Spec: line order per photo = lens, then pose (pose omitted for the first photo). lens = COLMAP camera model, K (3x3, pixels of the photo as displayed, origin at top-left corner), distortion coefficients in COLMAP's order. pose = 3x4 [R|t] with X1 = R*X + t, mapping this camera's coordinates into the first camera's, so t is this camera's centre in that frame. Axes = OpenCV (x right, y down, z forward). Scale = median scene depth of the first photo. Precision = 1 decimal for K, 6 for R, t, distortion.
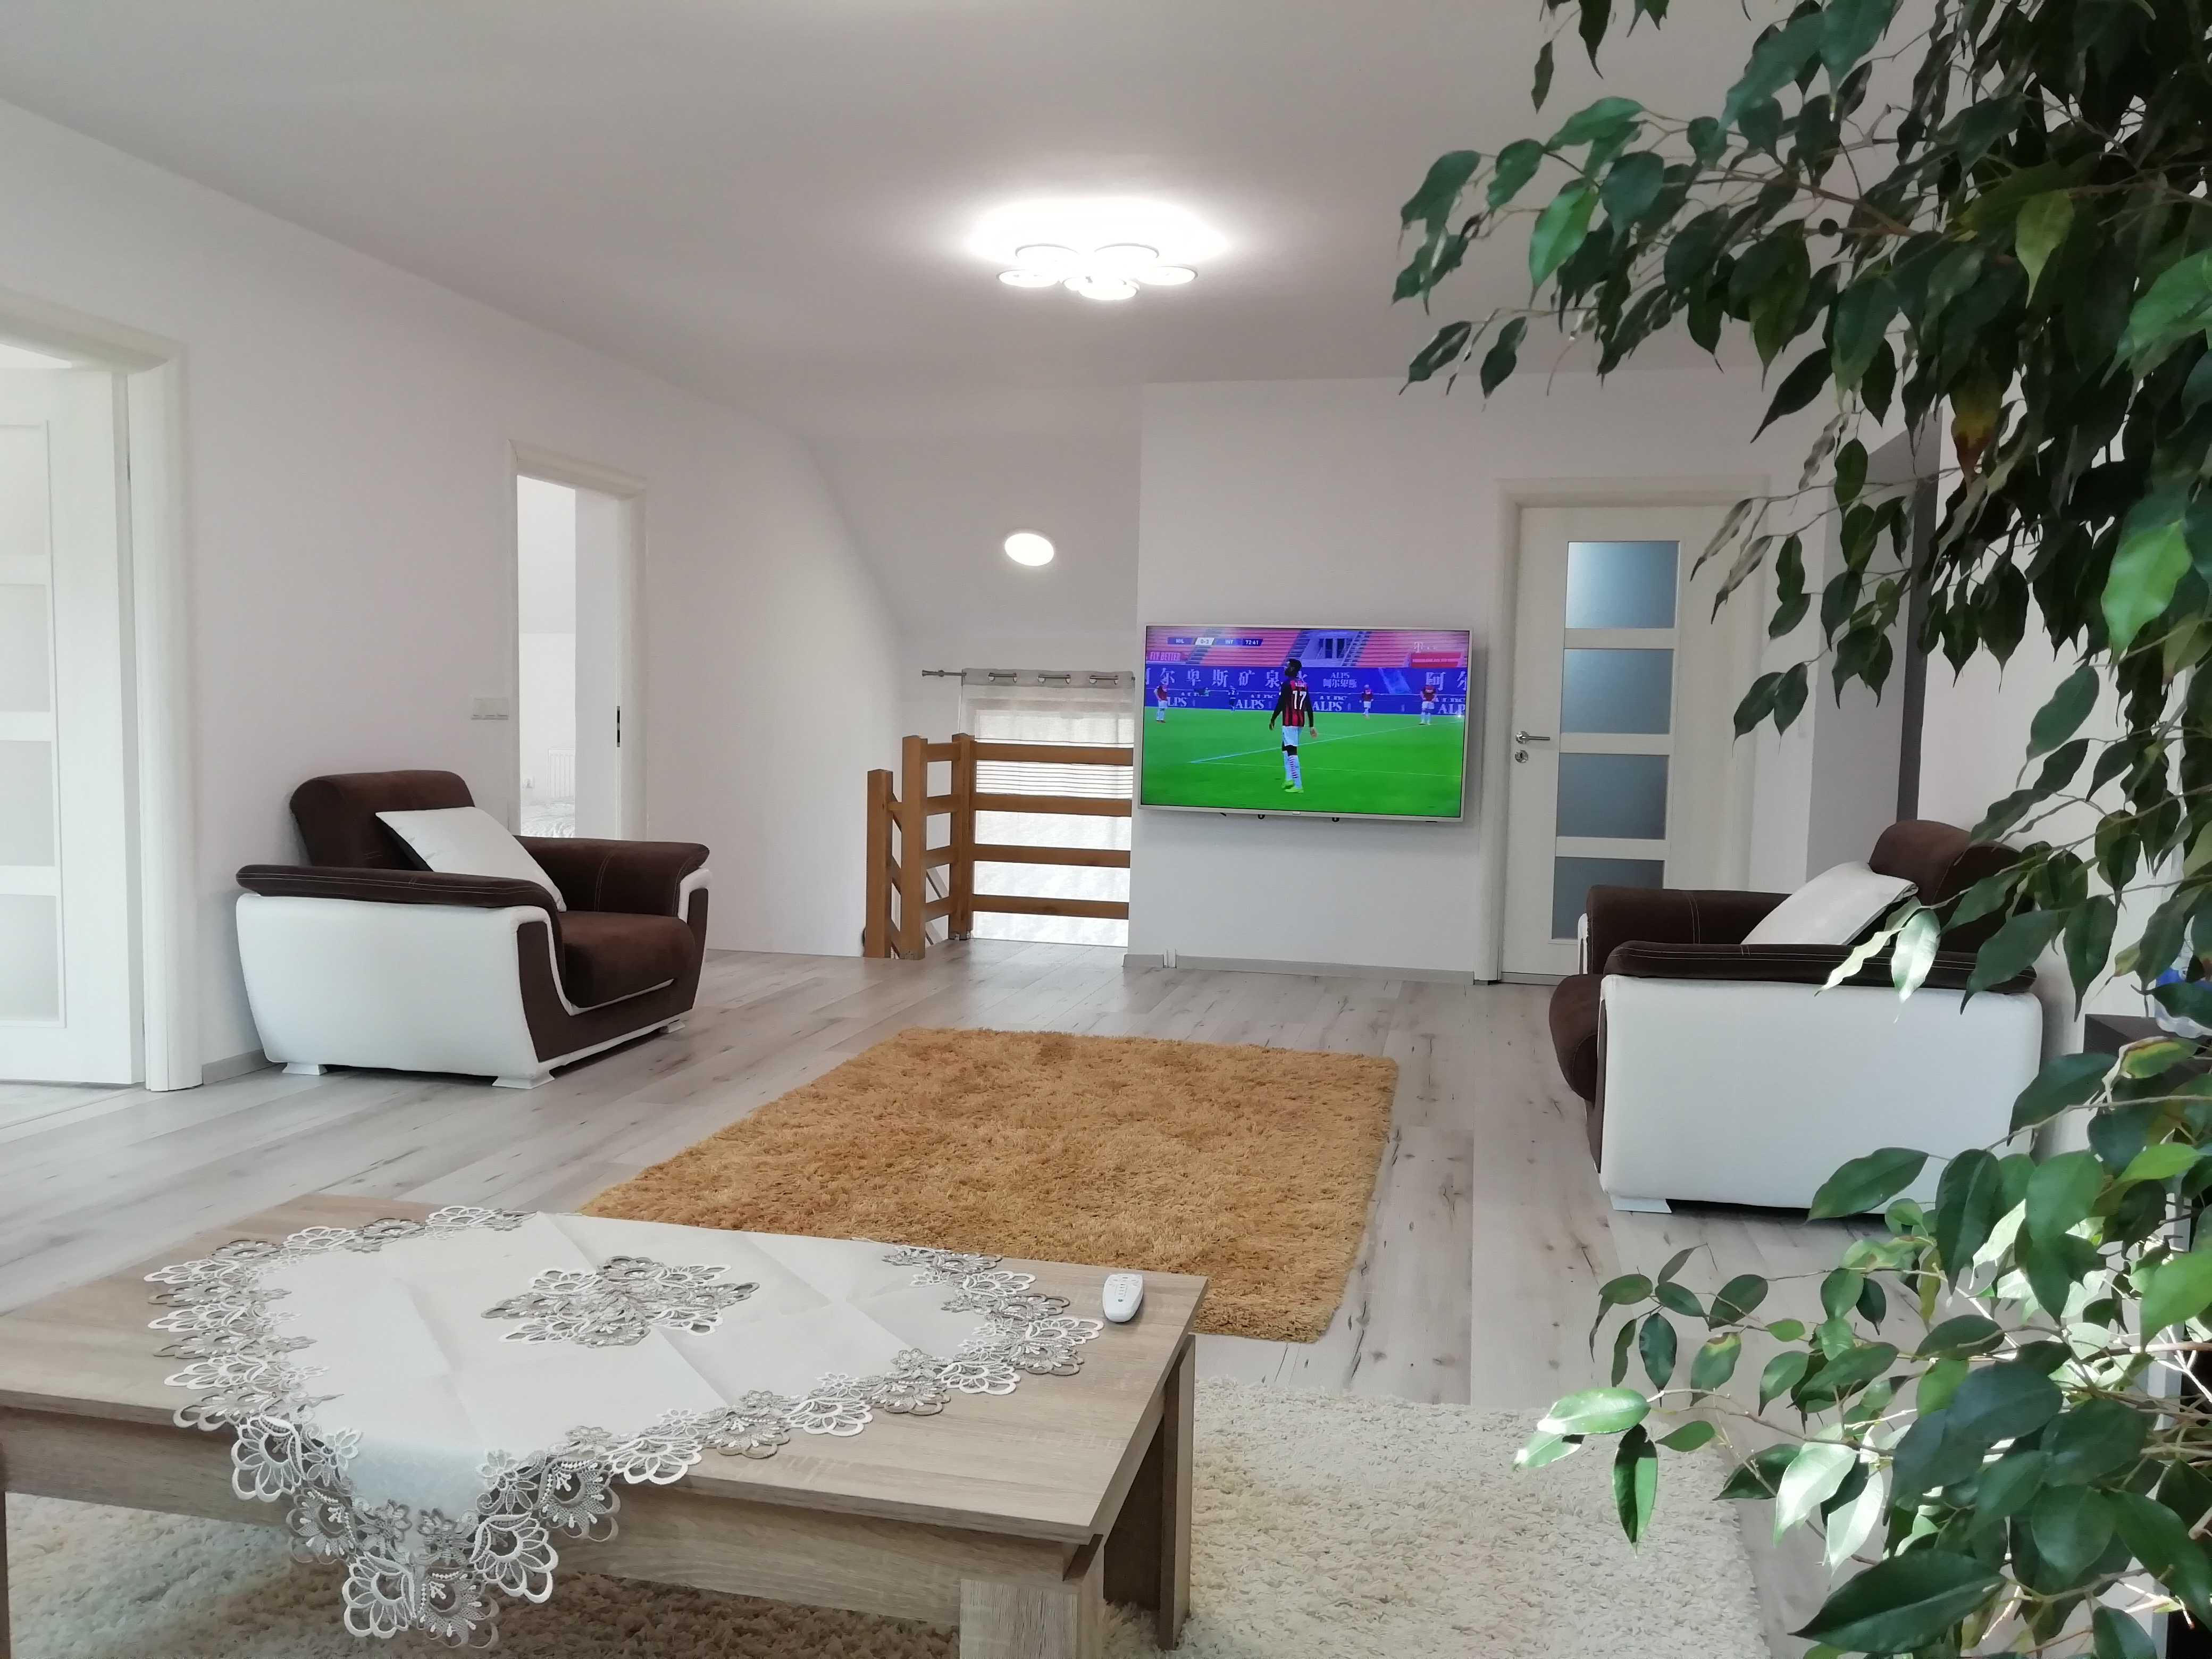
lens RADIAL K [[1656.1, 0, 1106.0], [0, 1656.1, 829.5], [0, 0, 1]] dist [0.050973, -0.058179]
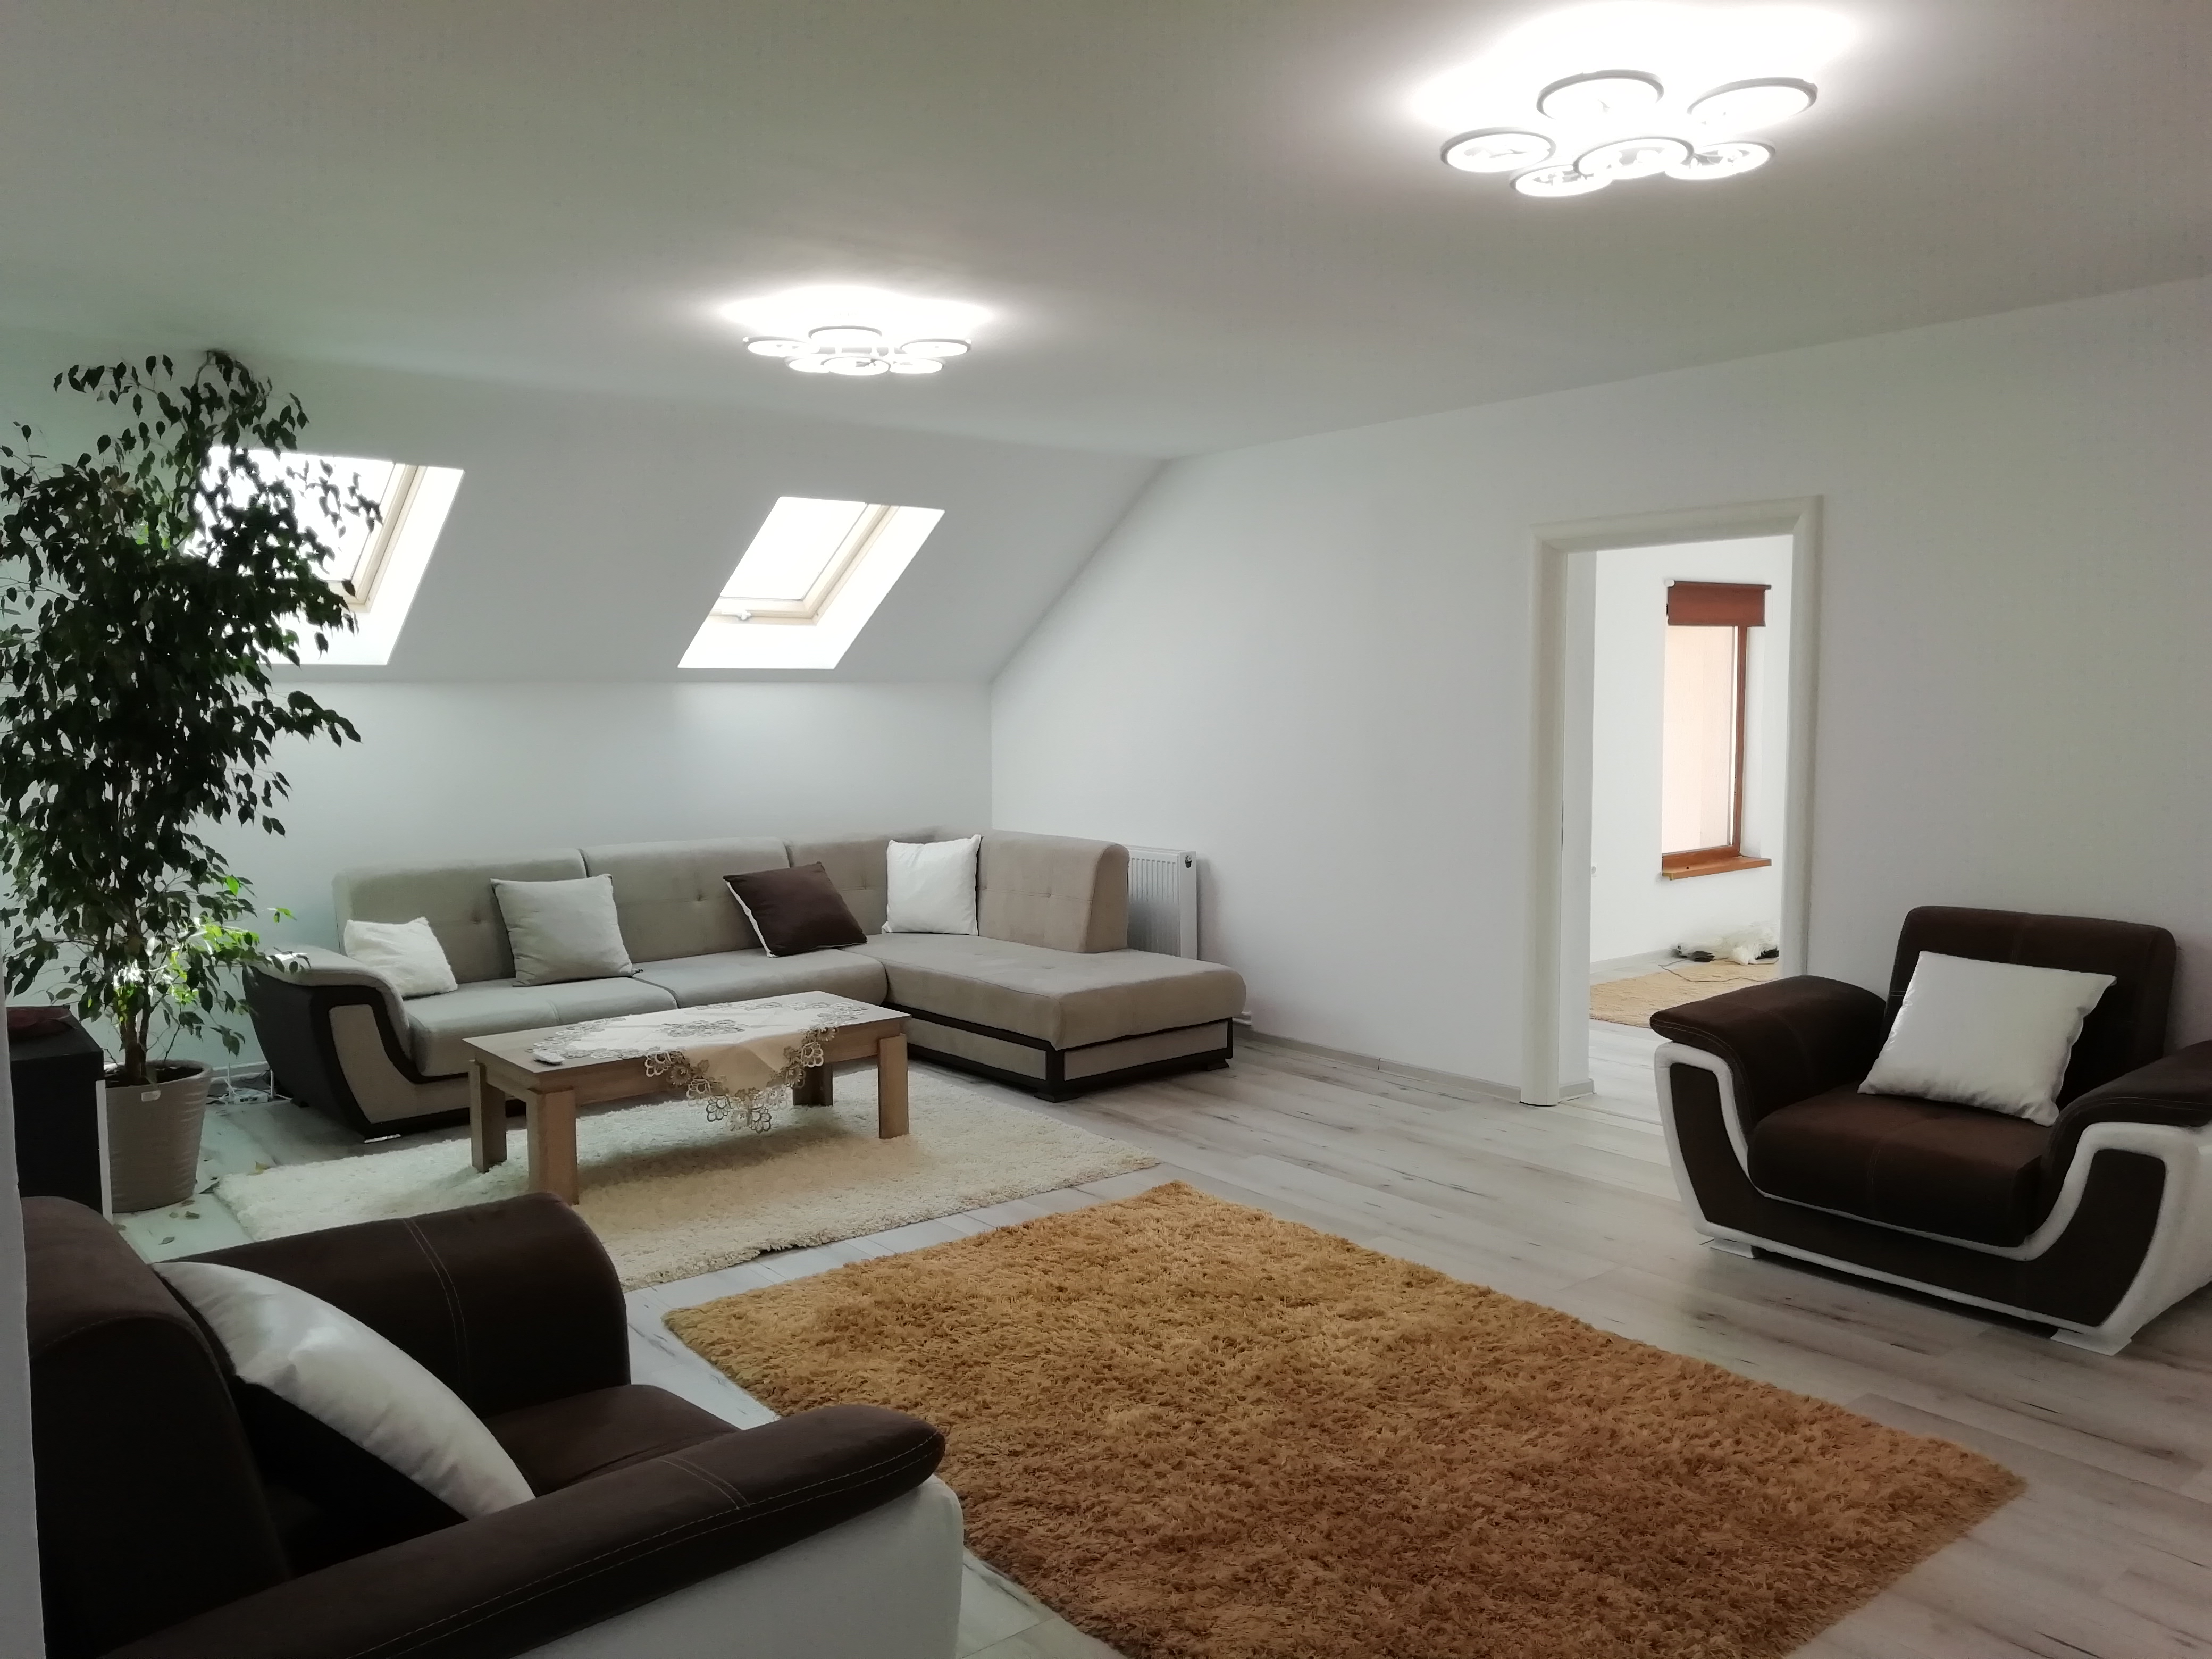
lens RADIAL K [[1656.1, 0, 1106.0], [0, 1656.1, 829.5], [0, 0, 1]] dist [0.050973, -0.058179]
pose [[-0.604084, 0.053605, -0.795115, 0.949416], [-0.062476, 0.991479, 0.114309, -0.261160], [0.794468, 0.118728, -0.595588, 2.002877]]
